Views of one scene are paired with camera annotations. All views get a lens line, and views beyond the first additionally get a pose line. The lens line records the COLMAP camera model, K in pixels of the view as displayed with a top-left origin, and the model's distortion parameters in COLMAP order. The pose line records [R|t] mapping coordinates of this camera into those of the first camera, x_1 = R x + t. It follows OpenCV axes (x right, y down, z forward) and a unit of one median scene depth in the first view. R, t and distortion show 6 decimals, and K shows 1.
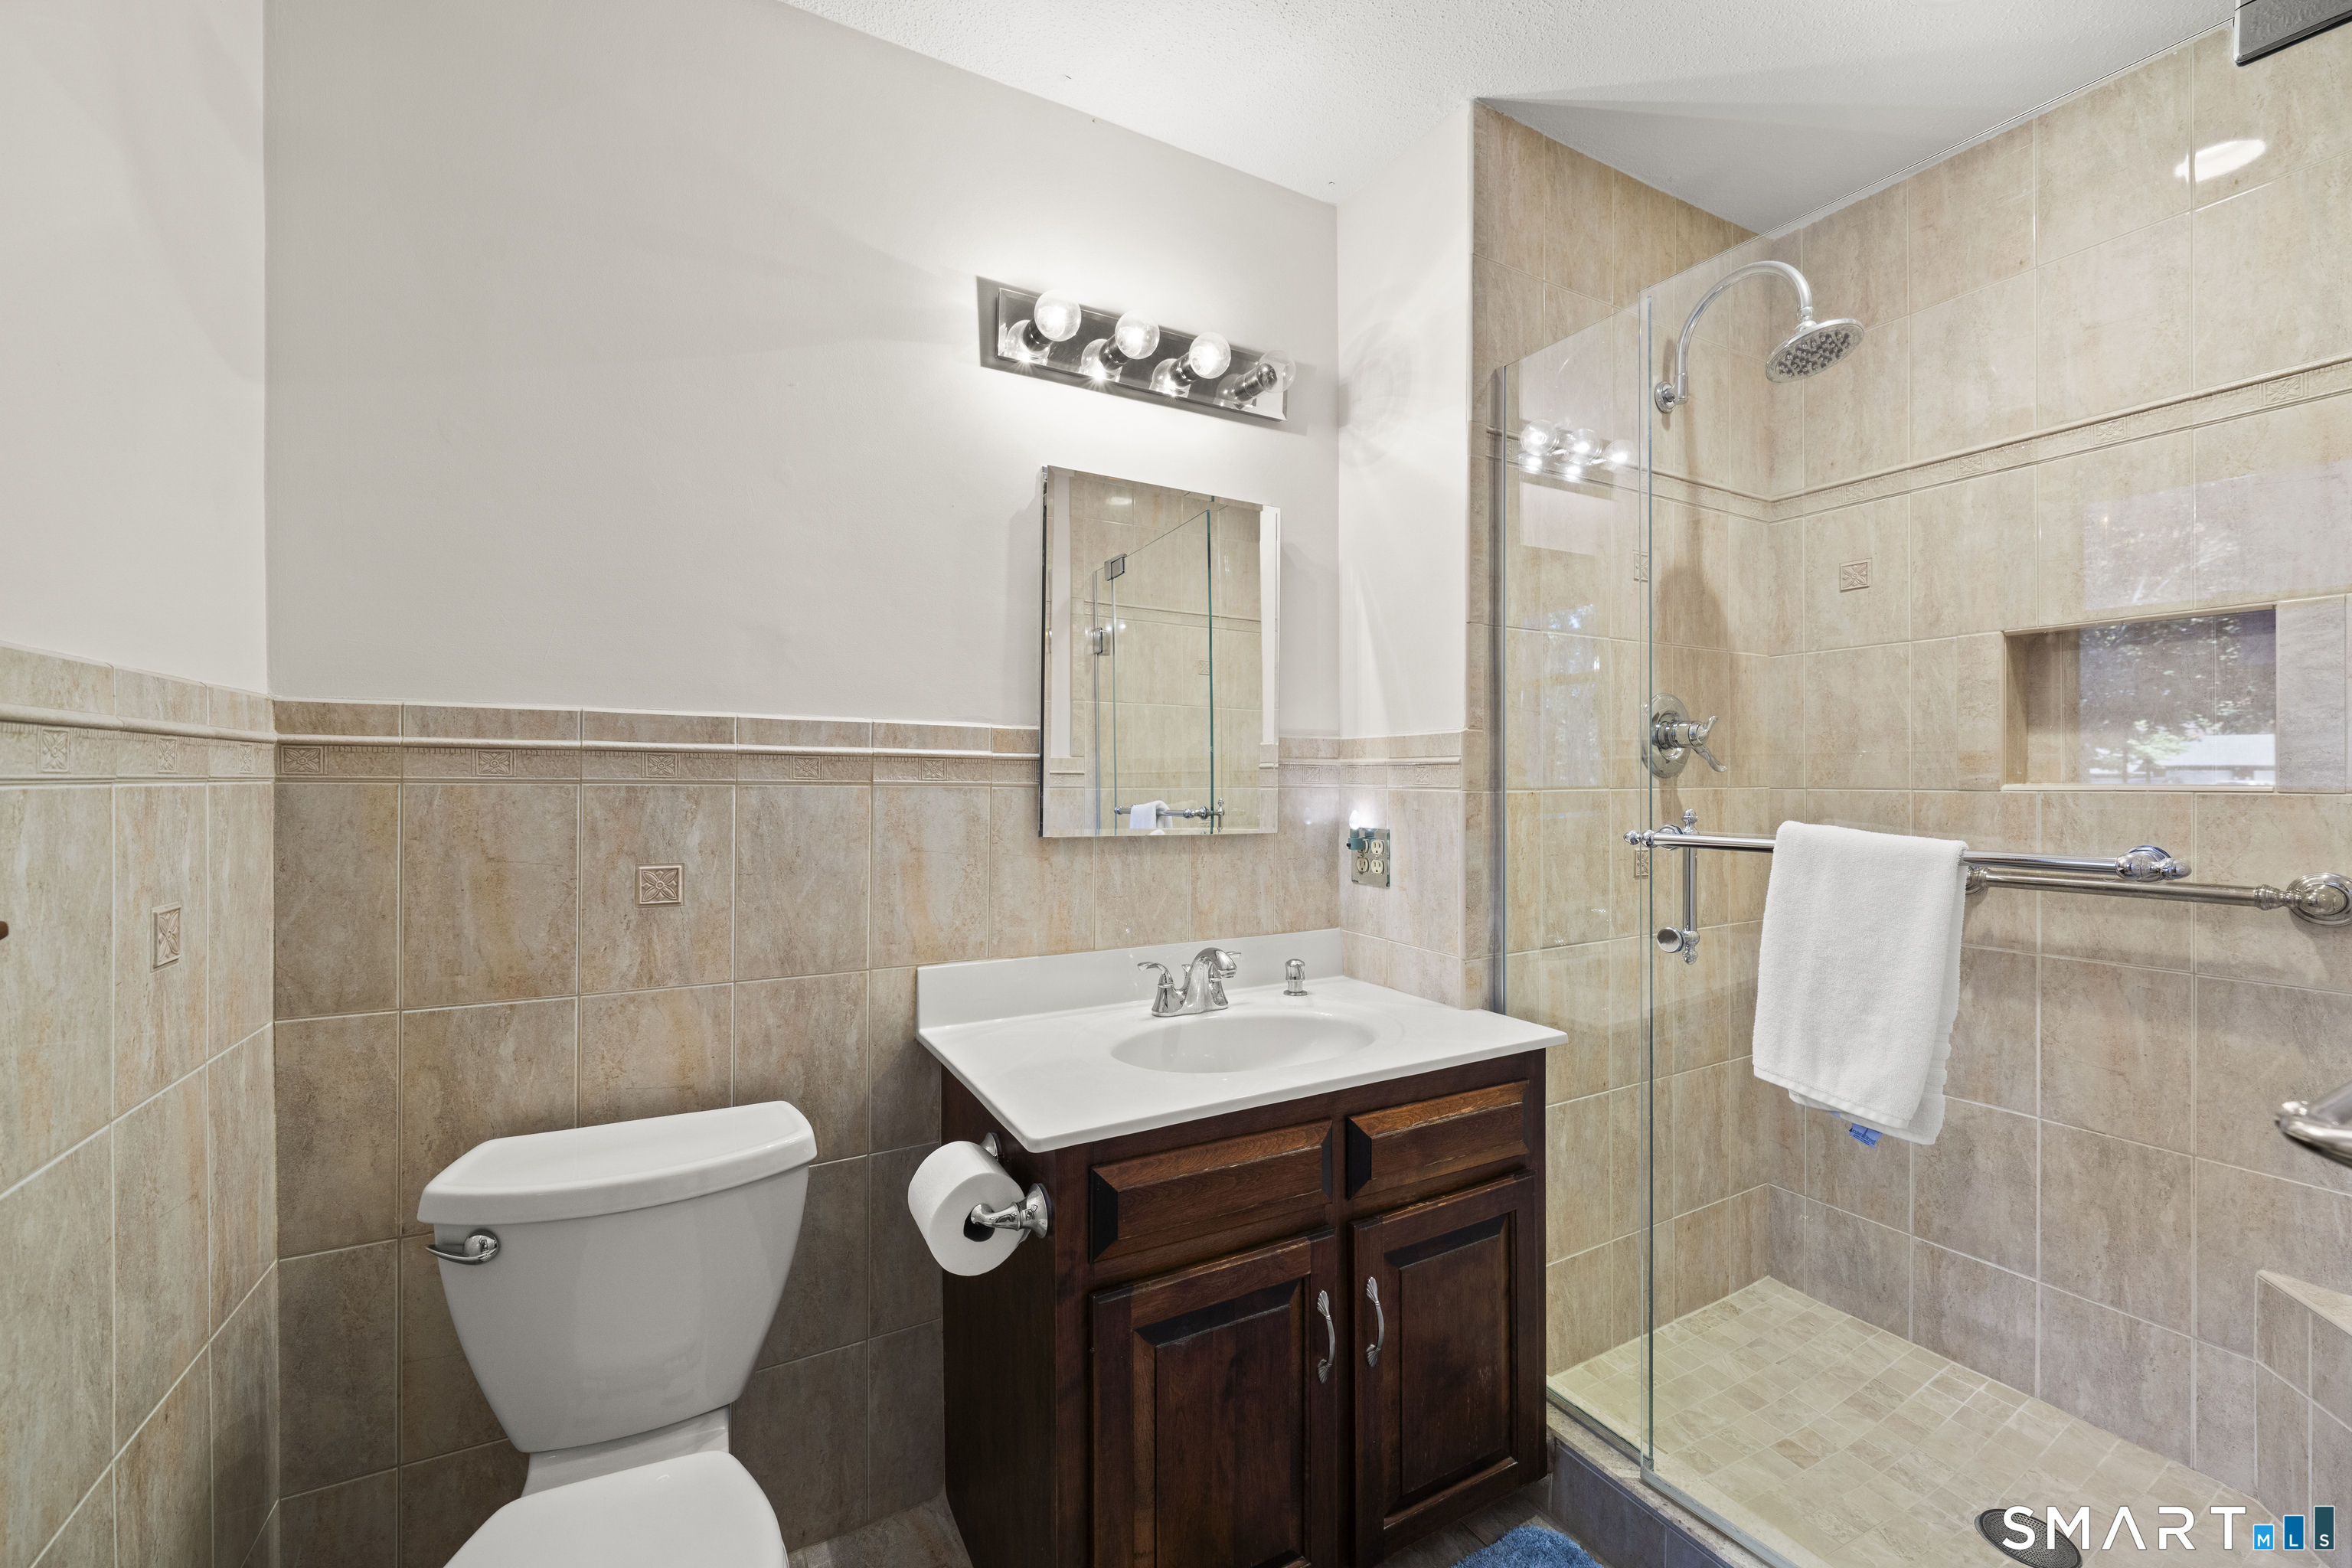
lens RADIAL K [[928.2, 0, 1169.2], [0, 928.2, 781.0], [0, 0, 1]] dist [-0.000428, -0.002322]
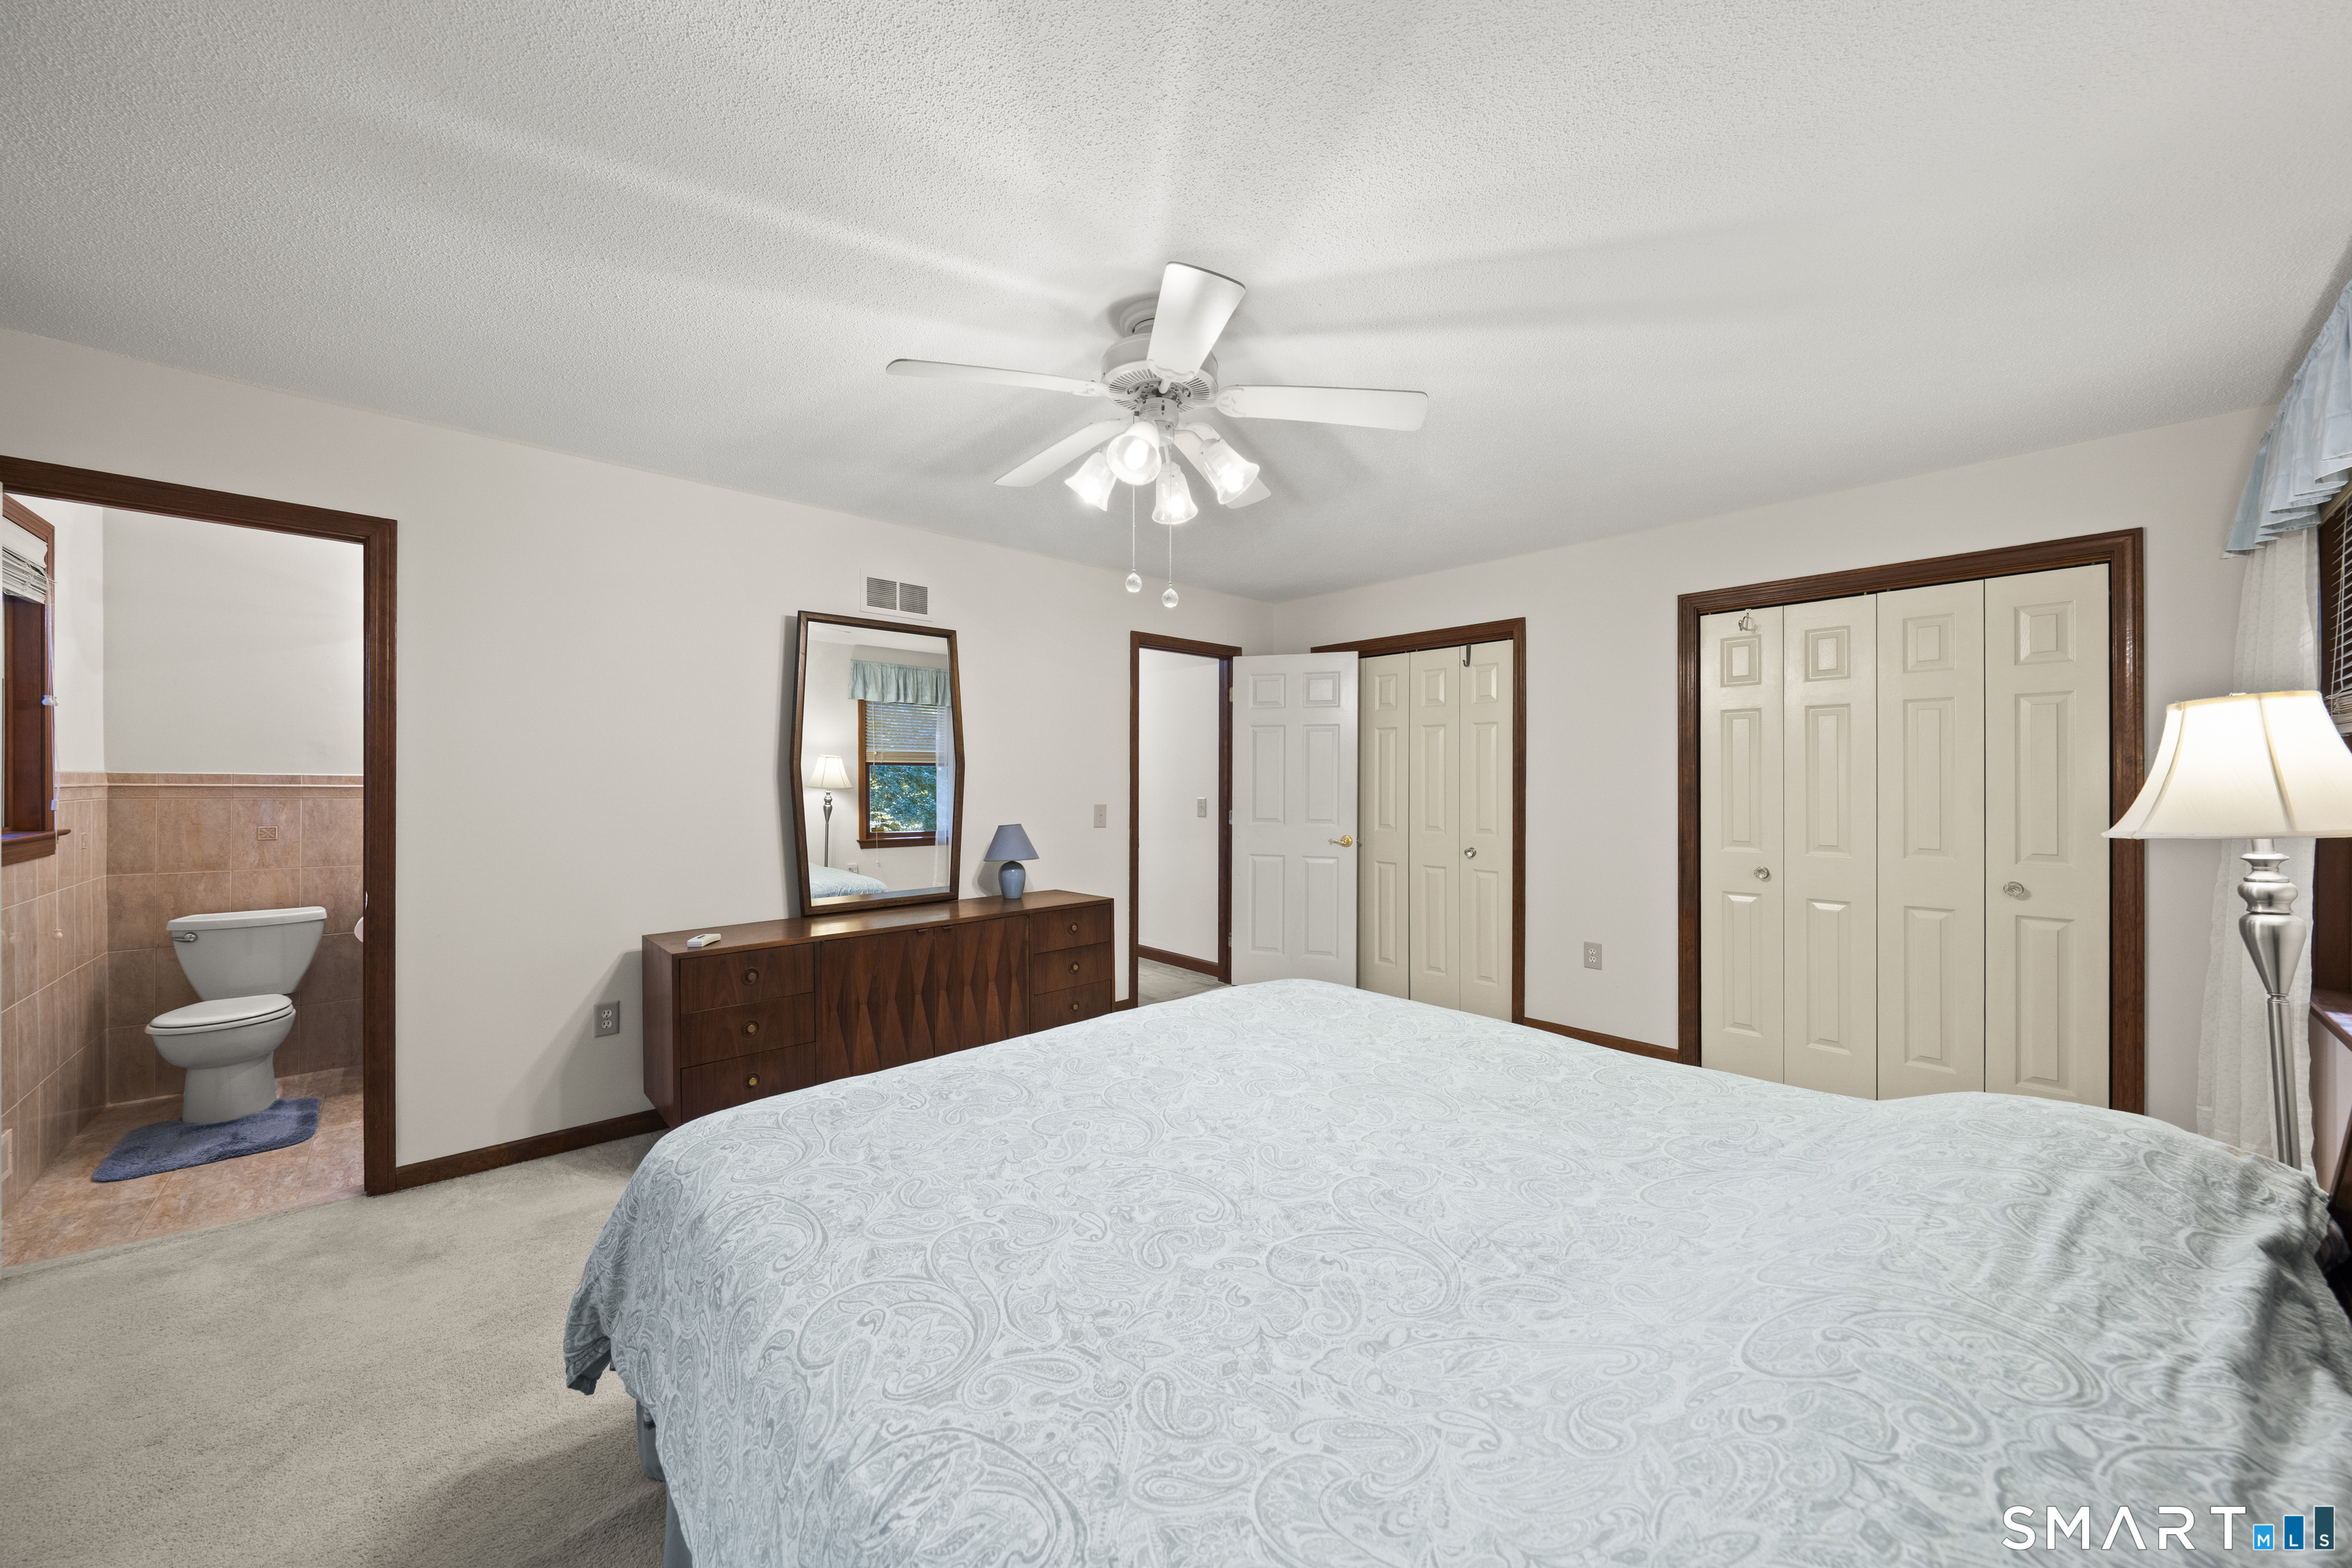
lens RADIAL K [[819.2, 0, 1182.9], [0, 819.2, 788.9], [0, 0, 1]] dist [-0.000447, 0.000128]
pose [[0.970622, -0.000978, 0.240609, 1.805350], [0.000620, 0.999999, 0.001561, -0.033231], [-0.240610, -0.001365, 0.970621, -2.435481]]
